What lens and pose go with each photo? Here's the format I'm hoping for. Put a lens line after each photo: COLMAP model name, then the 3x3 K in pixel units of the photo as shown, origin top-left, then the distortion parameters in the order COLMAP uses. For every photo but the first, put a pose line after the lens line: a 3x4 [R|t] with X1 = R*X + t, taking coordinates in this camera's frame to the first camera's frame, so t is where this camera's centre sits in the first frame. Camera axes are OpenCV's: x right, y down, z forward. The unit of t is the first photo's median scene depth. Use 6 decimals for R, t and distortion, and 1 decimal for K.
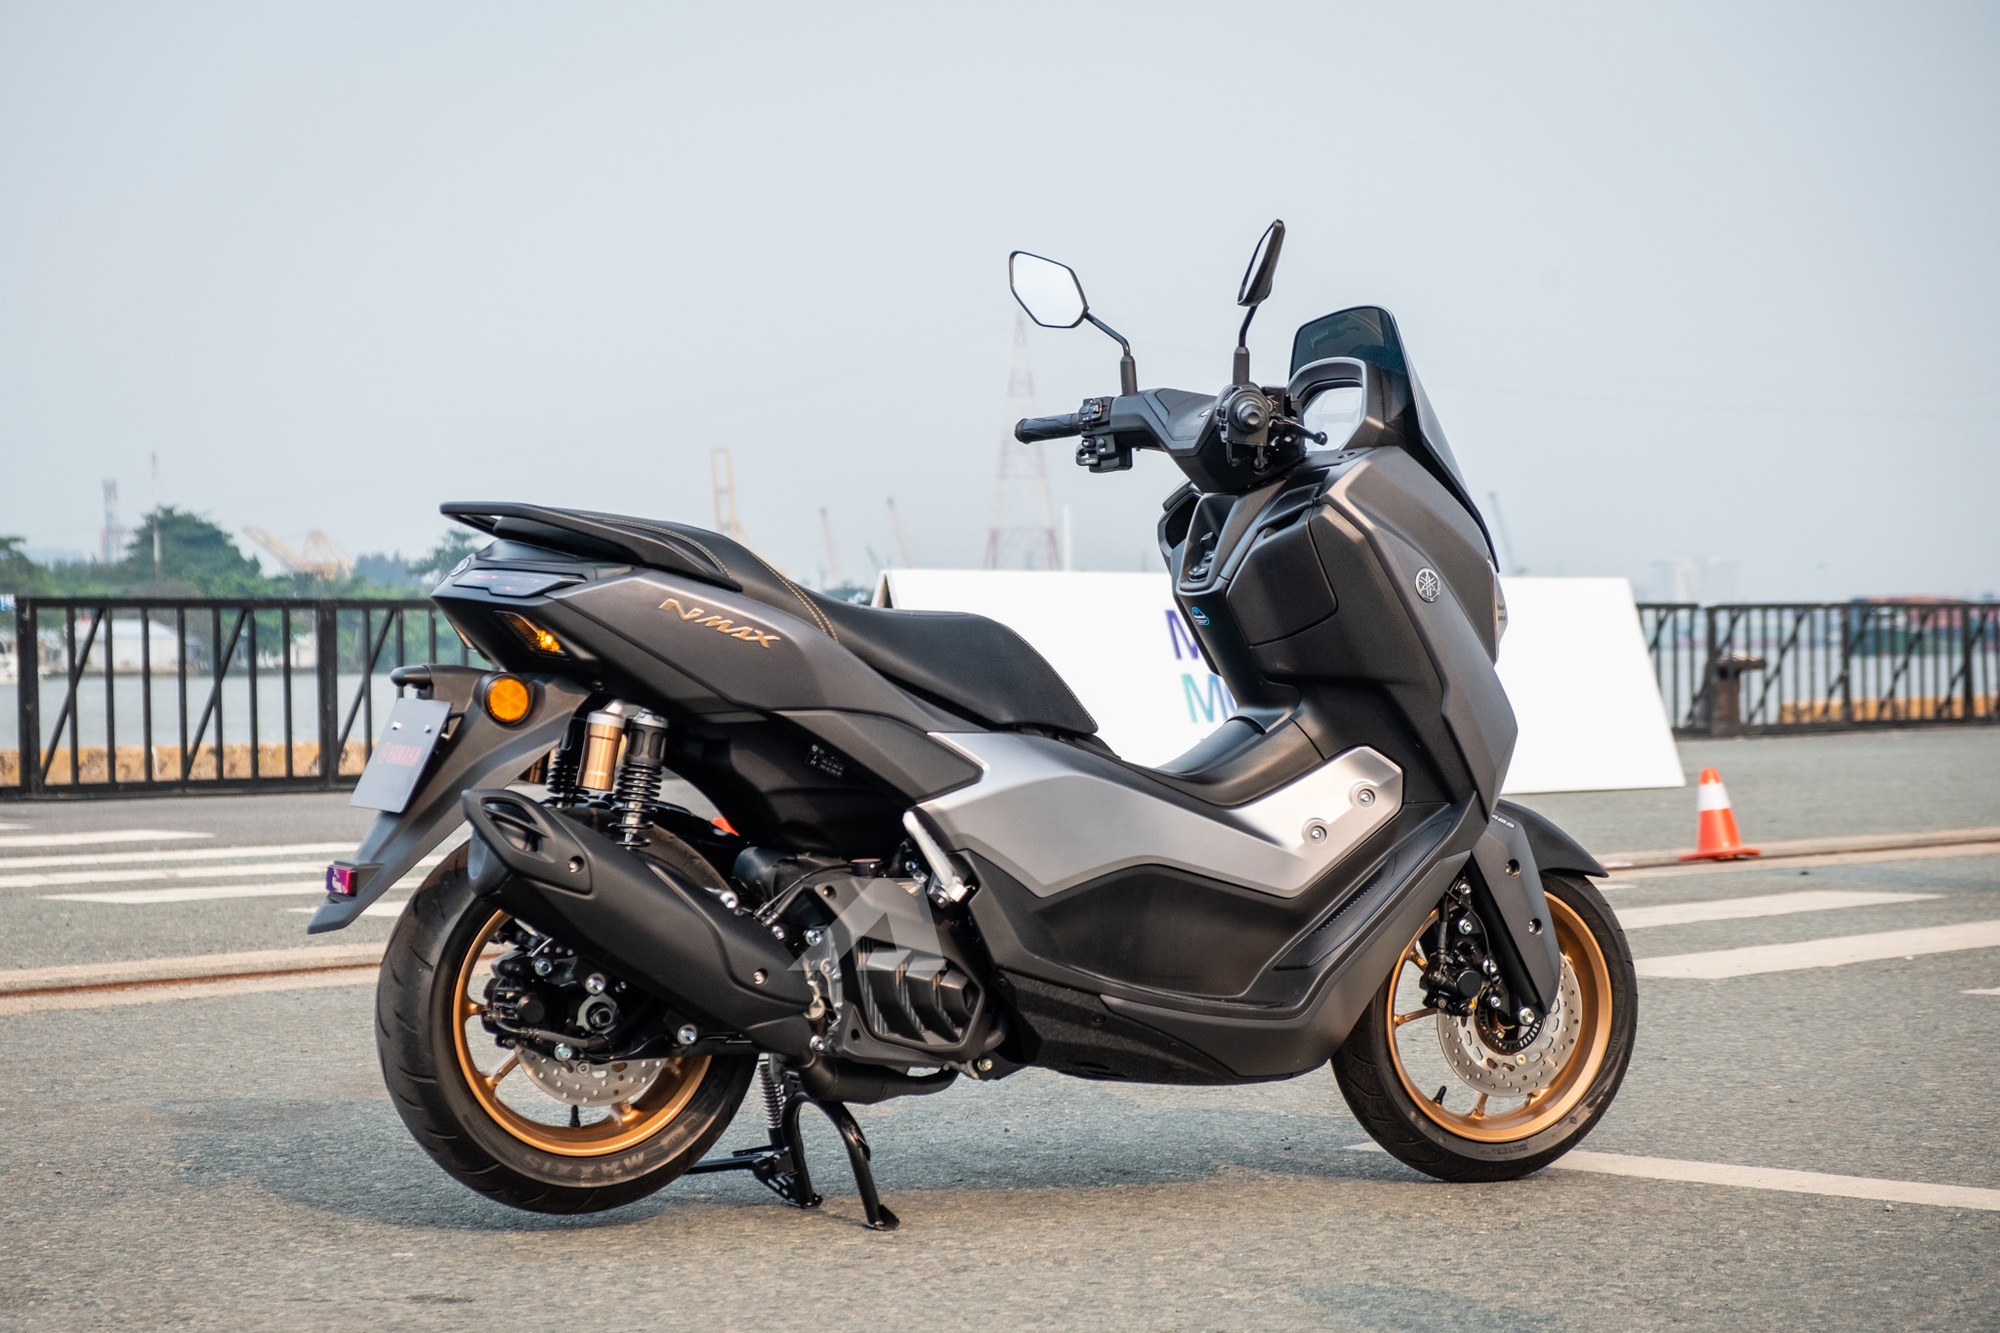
lens RADIAL K [[4832.6, 0, 1000.0], [0, 4832.6, 666.5], [0, 0, 1]] dist [0.118155, 0.232956]
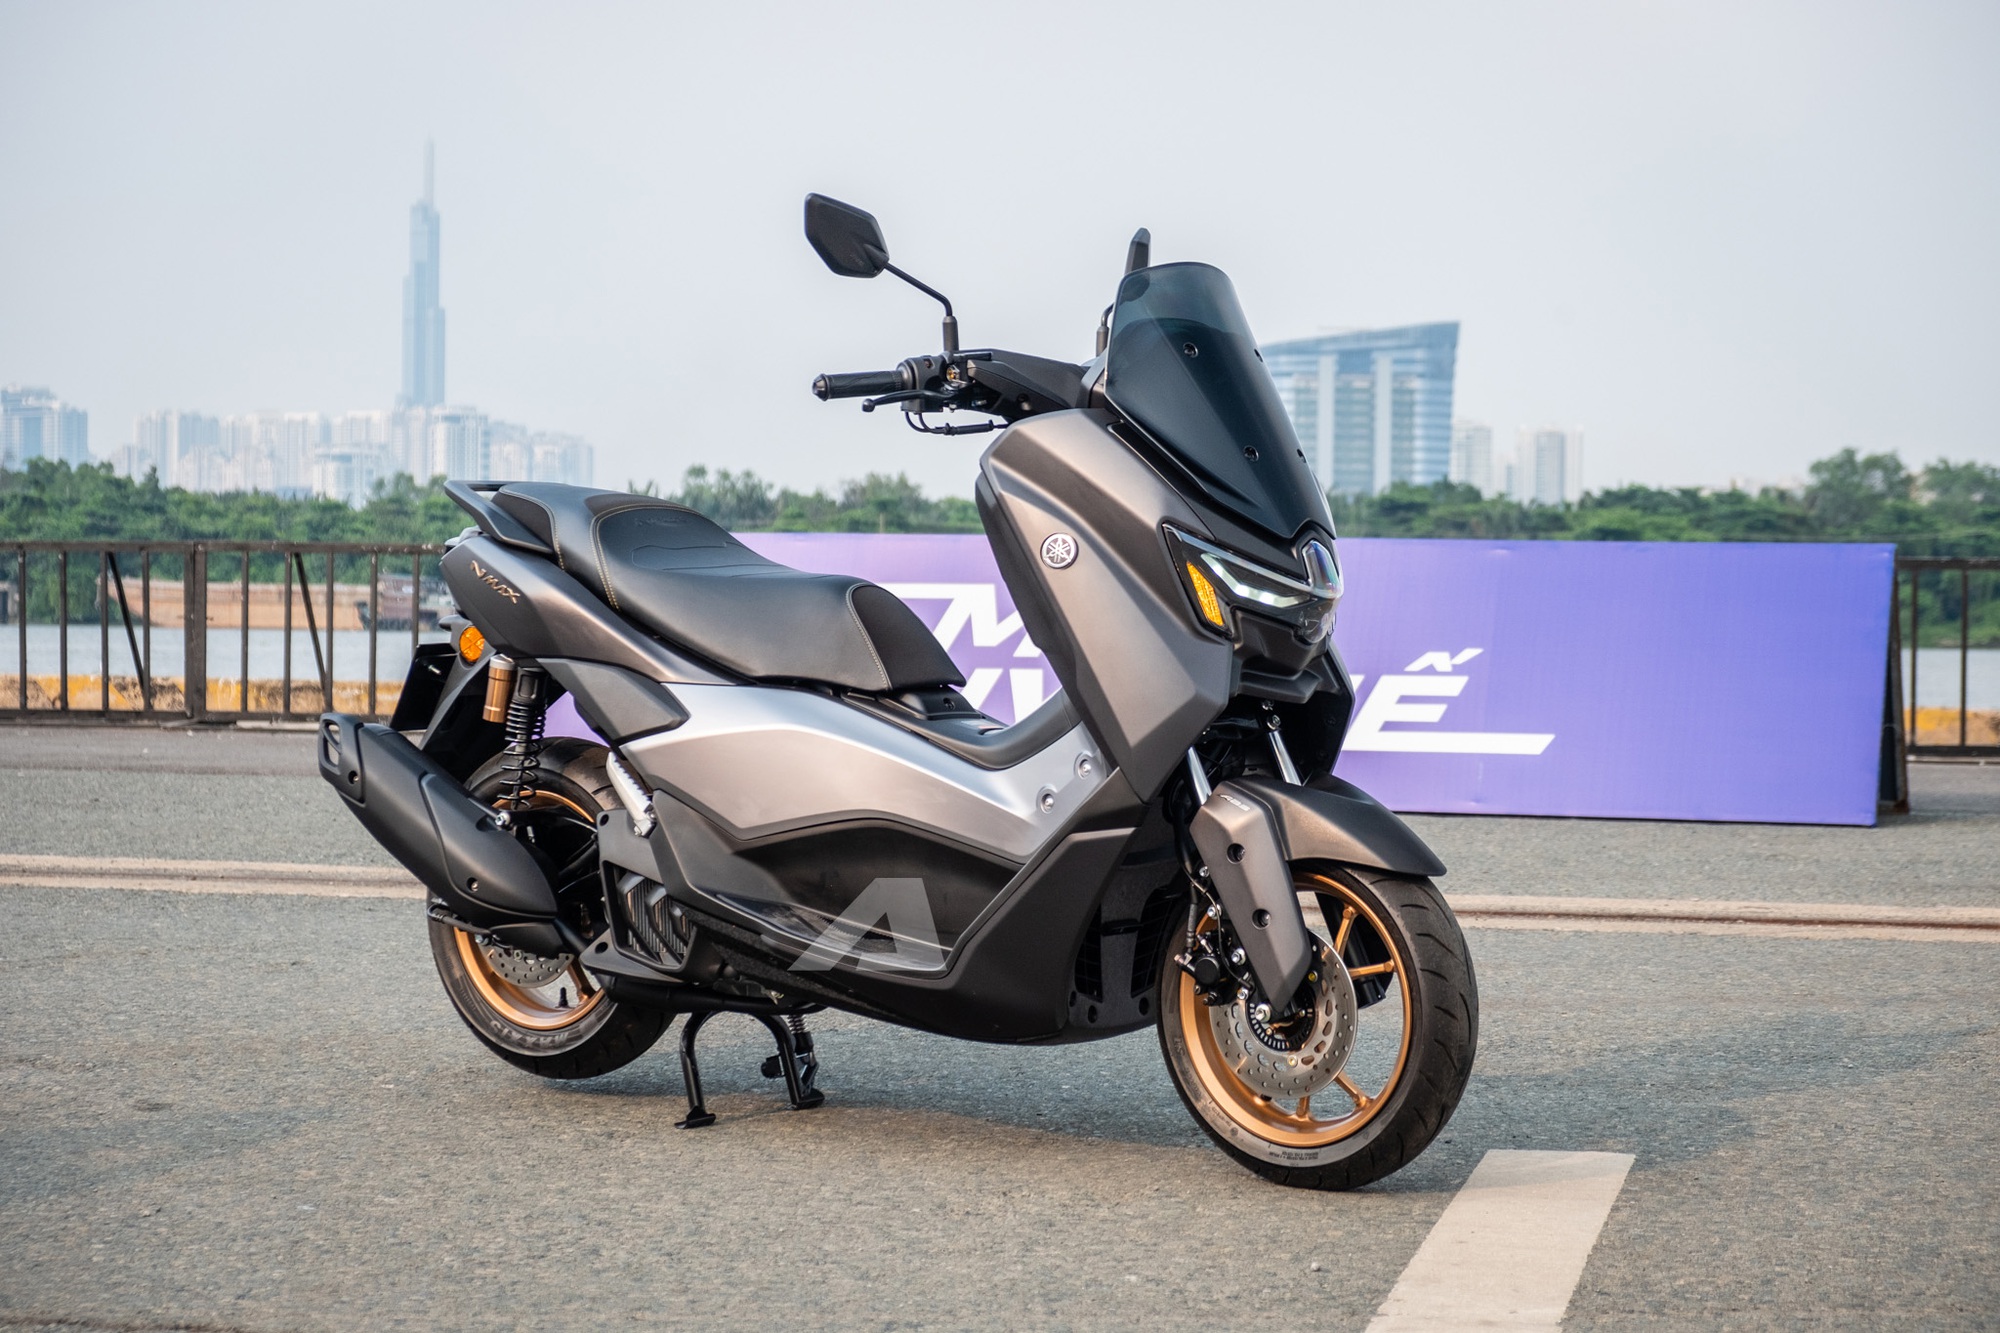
lens RADIAL K [[4199.8, 0, 1000.0], [0, 4199.8, 666.5], [0, 0, 1]] dist [-0.003439, -0.018764]
pose [[0.446633, 0.031801, -0.894152, 0.851155], [-0.015180, 0.999494, 0.027965, -0.017232], [0.894589, 0.001083, 0.446889, 0.621595]]
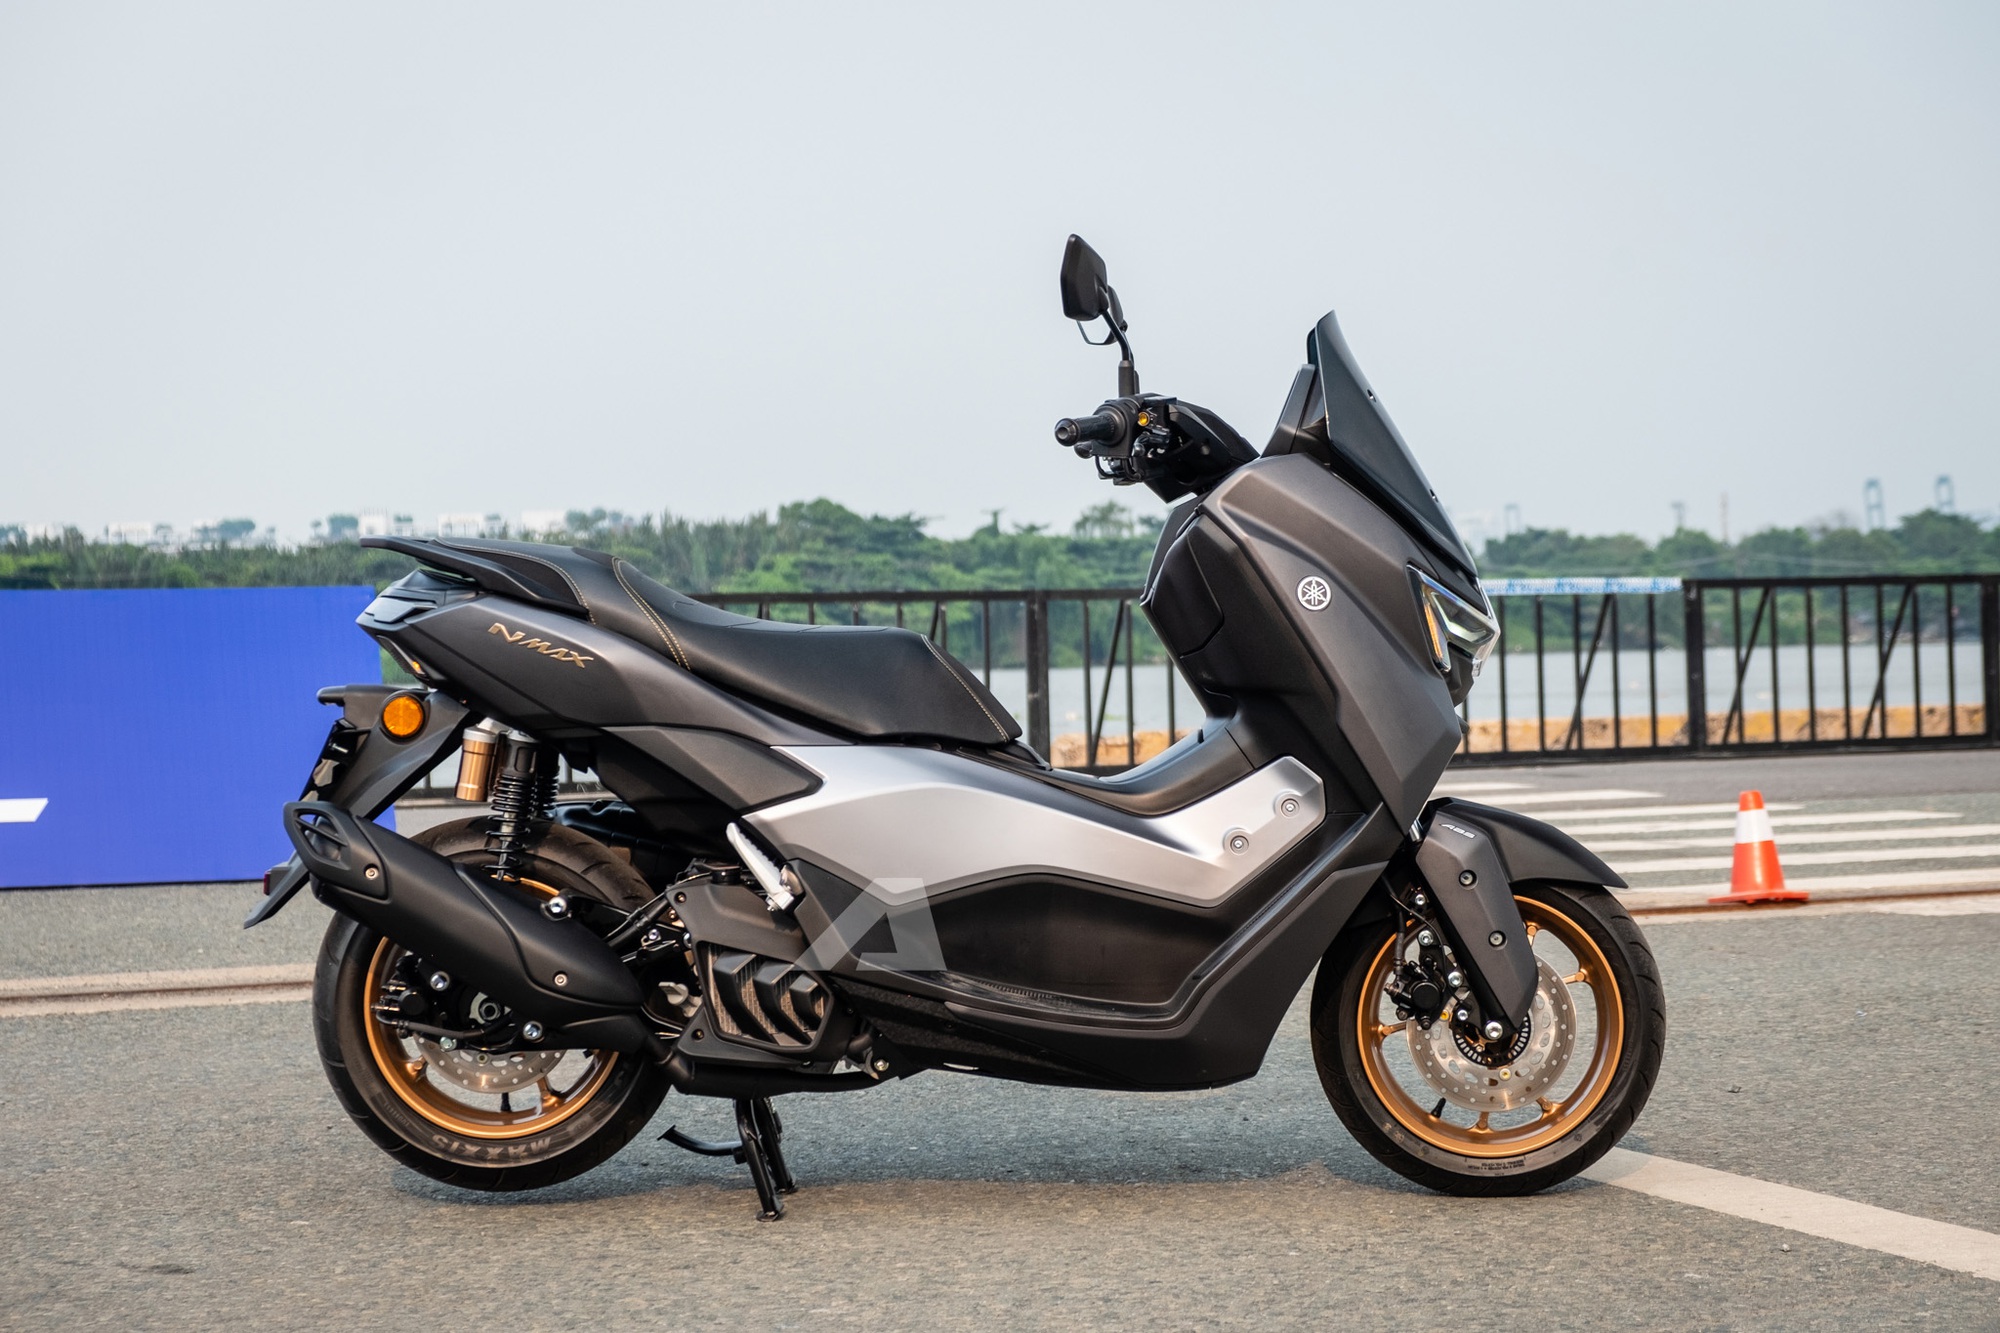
lens RADIAL K [[4199.8, 0, 1000.0], [0, 4199.8, 666.5], [0, 0, 1]] dist [-0.003439, -0.018764]
pose [[0.889252, -0.009182, -0.457326, 0.428921], [0.013447, 0.999891, 0.006071, -0.008026], [0.457221, -0.011548, 0.889278, 0.212823]]
